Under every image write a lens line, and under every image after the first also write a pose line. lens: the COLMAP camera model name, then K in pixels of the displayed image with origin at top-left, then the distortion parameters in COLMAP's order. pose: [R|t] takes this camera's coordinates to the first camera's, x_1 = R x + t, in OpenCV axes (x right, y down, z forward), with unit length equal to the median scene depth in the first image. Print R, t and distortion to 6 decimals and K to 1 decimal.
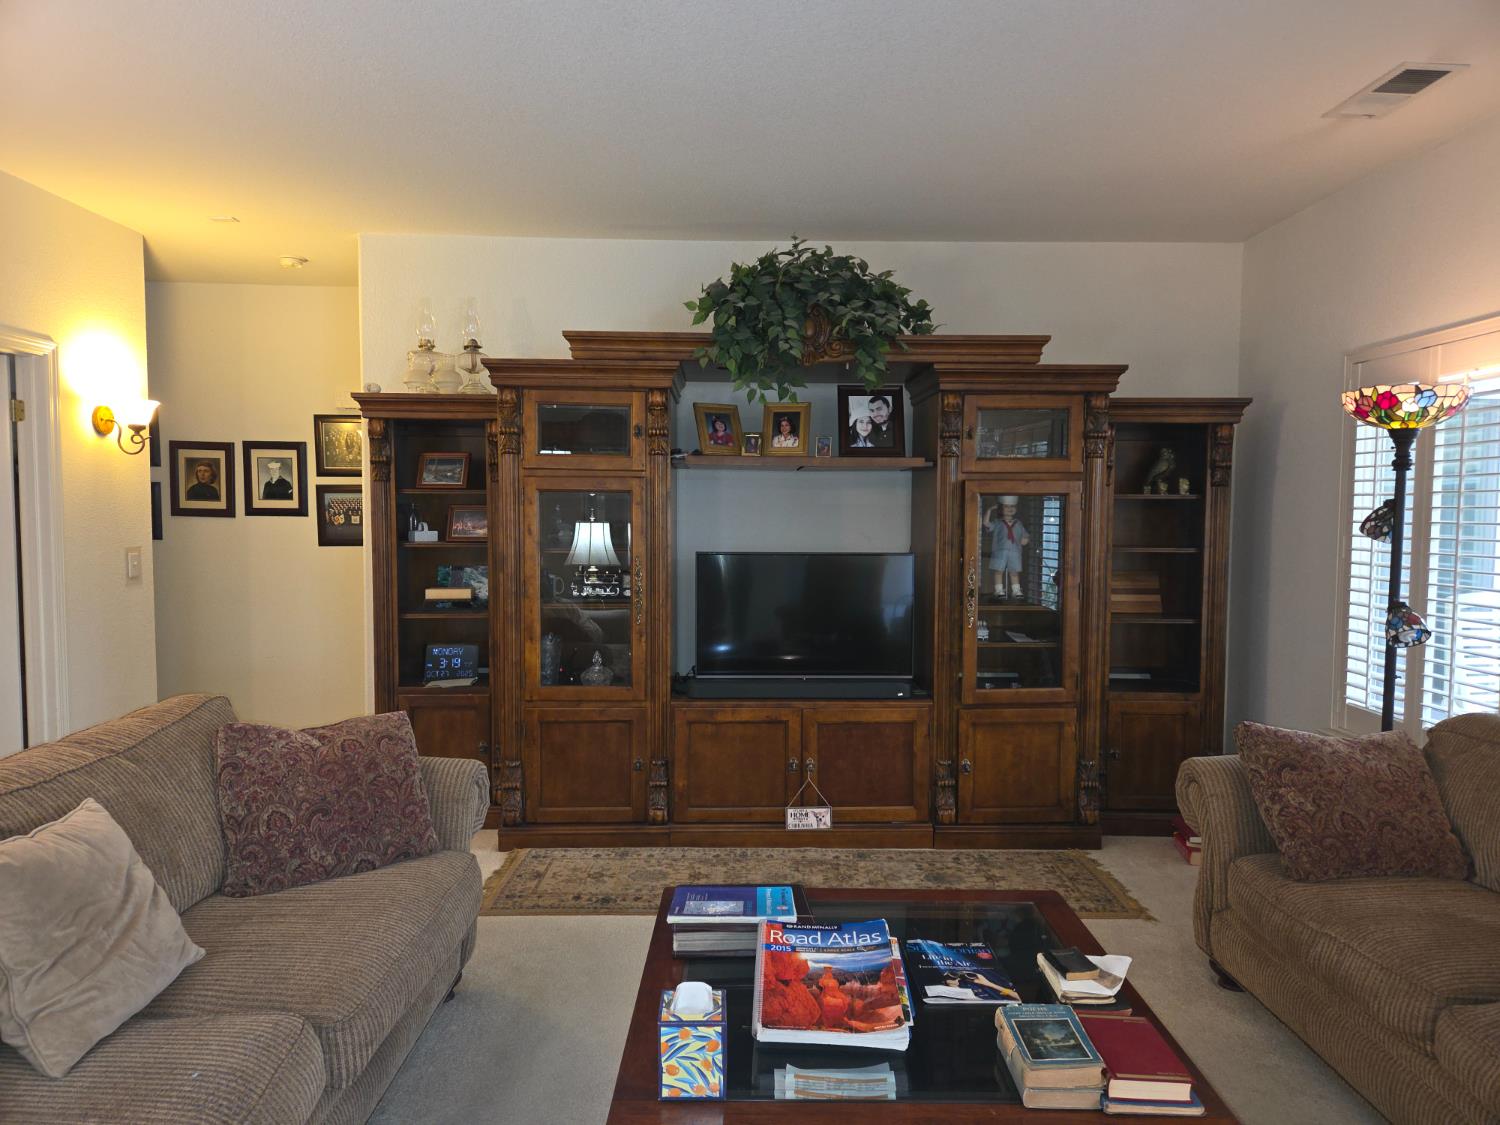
lens RADIAL K [[991.3, 0, 753.1], [0, 991.3, 570.1], [0, 0, 1]] dist [0.081869, -0.059541]
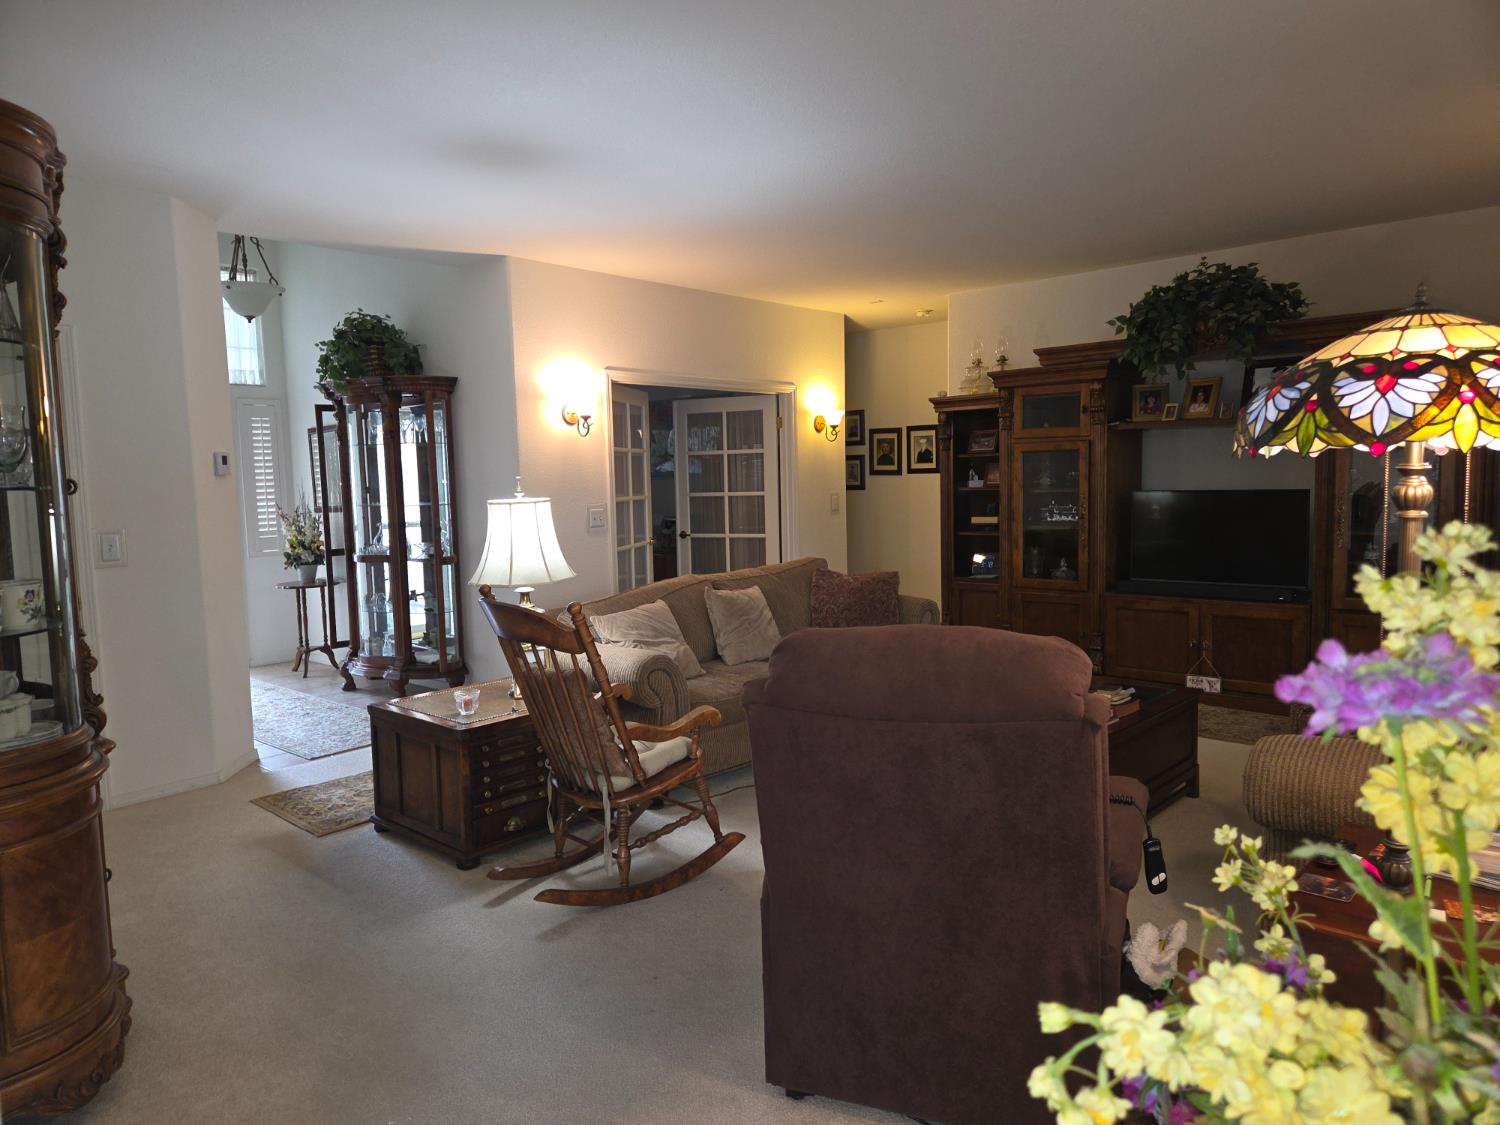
lens RADIAL K [[991.3, 0, 753.1], [0, 991.3, 570.1], [0, 0, 1]] dist [0.081869, -0.059541]
pose [[0.733744, 0.042707, -0.678083, 0.533047], [-0.012655, 0.998708, 0.049207, 0.032344], [0.679308, -0.027524, 0.733337, -0.432188]]
